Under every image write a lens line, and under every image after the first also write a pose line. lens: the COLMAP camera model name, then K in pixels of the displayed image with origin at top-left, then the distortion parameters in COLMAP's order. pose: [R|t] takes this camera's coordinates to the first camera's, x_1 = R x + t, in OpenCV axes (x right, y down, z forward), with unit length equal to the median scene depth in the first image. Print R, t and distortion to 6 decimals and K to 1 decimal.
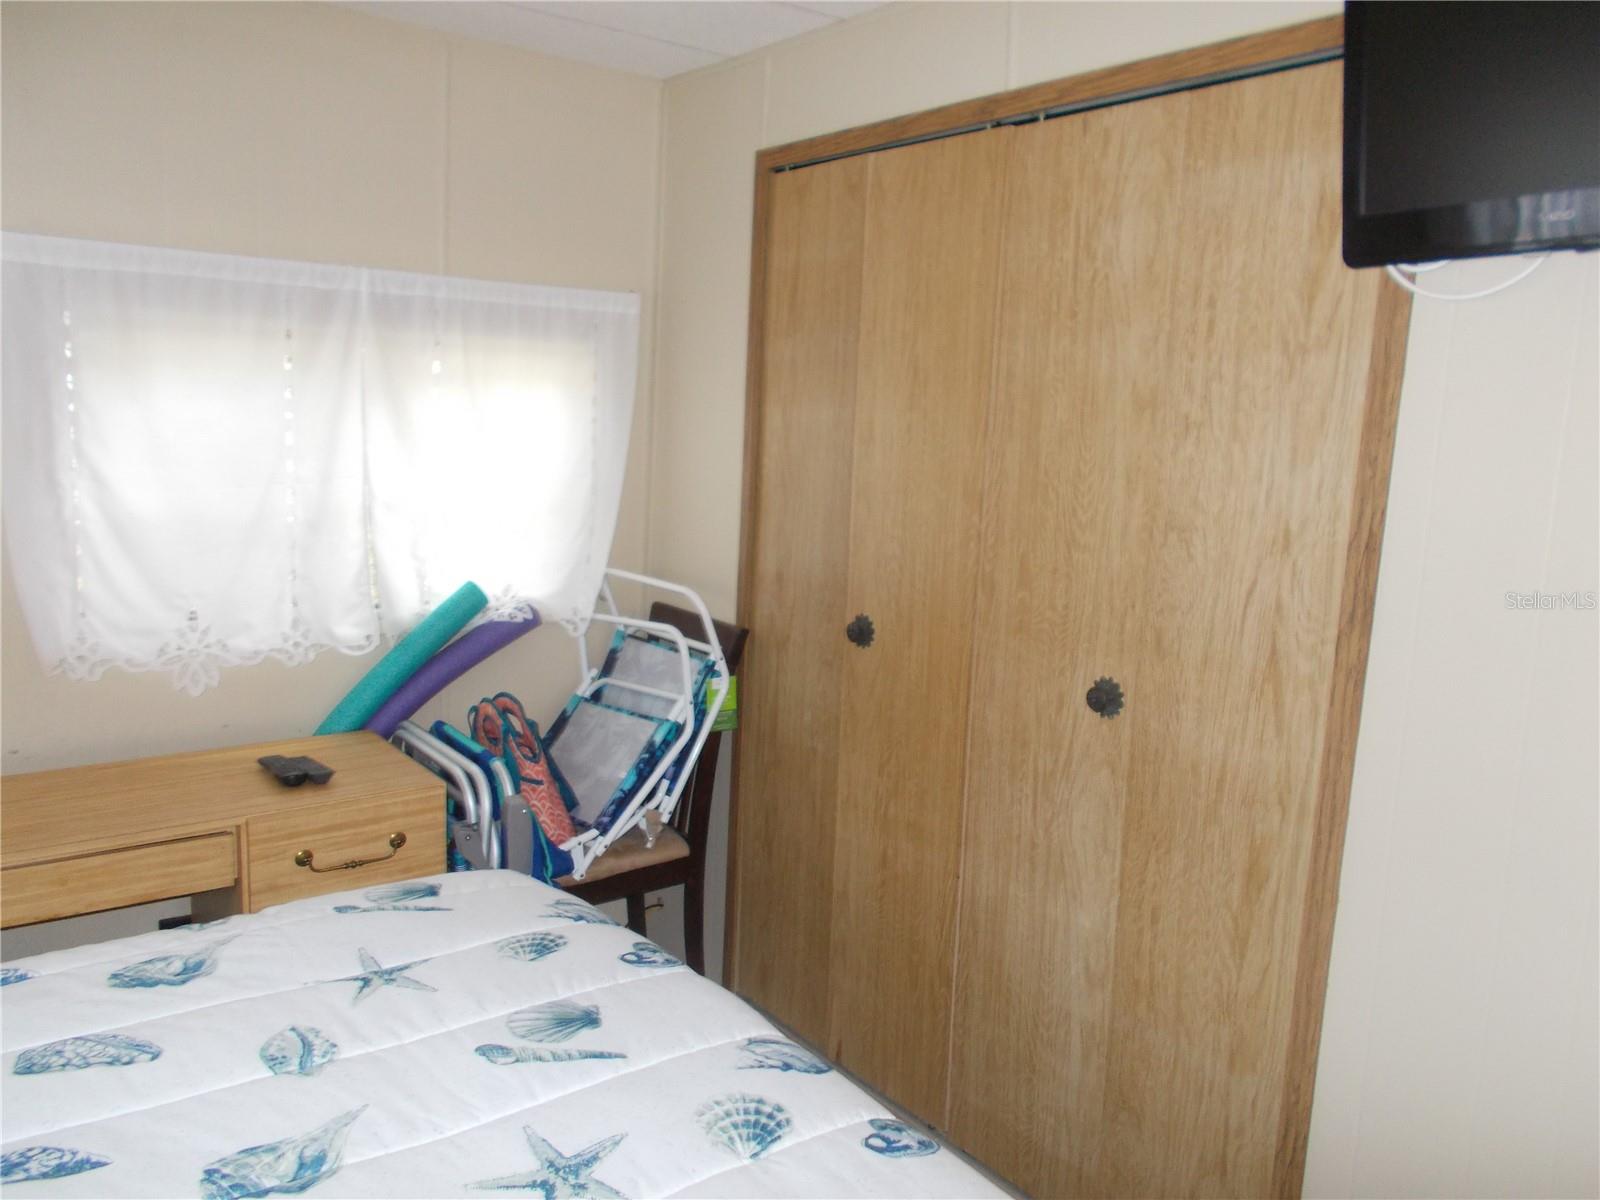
lens RADIAL K [[1247.3, 0, 798.2], [0, 1247.3, 603.2], [0, 0, 1]] dist [0.022200, -0.016329]
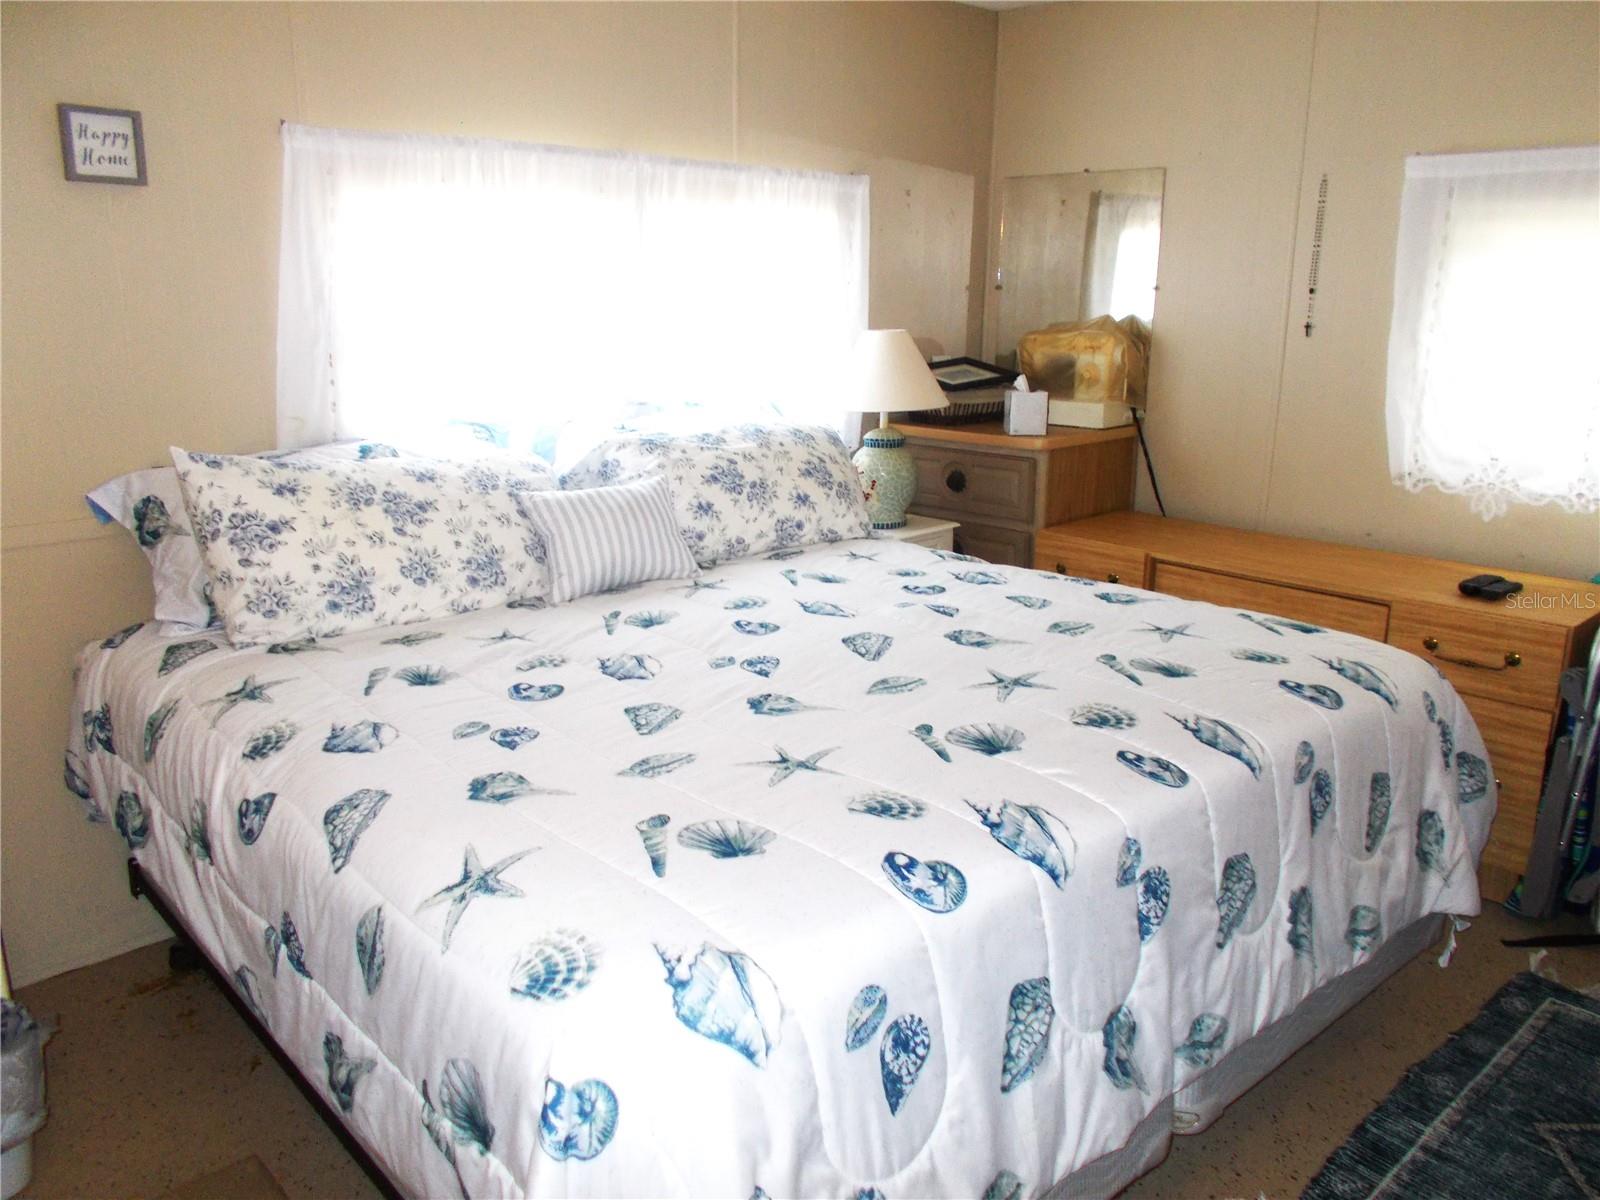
lens RADIAL K [[1247.3, 0, 798.2], [0, 1247.3, 603.2], [0, 0, 1]] dist [0.022200, -0.016329]
pose [[0.093926, 0.213316, -0.972458, 0.691193], [-0.149913, 0.968669, 0.198005, 0.009579], [0.984228, 0.127186, 0.122962, 0.195917]]
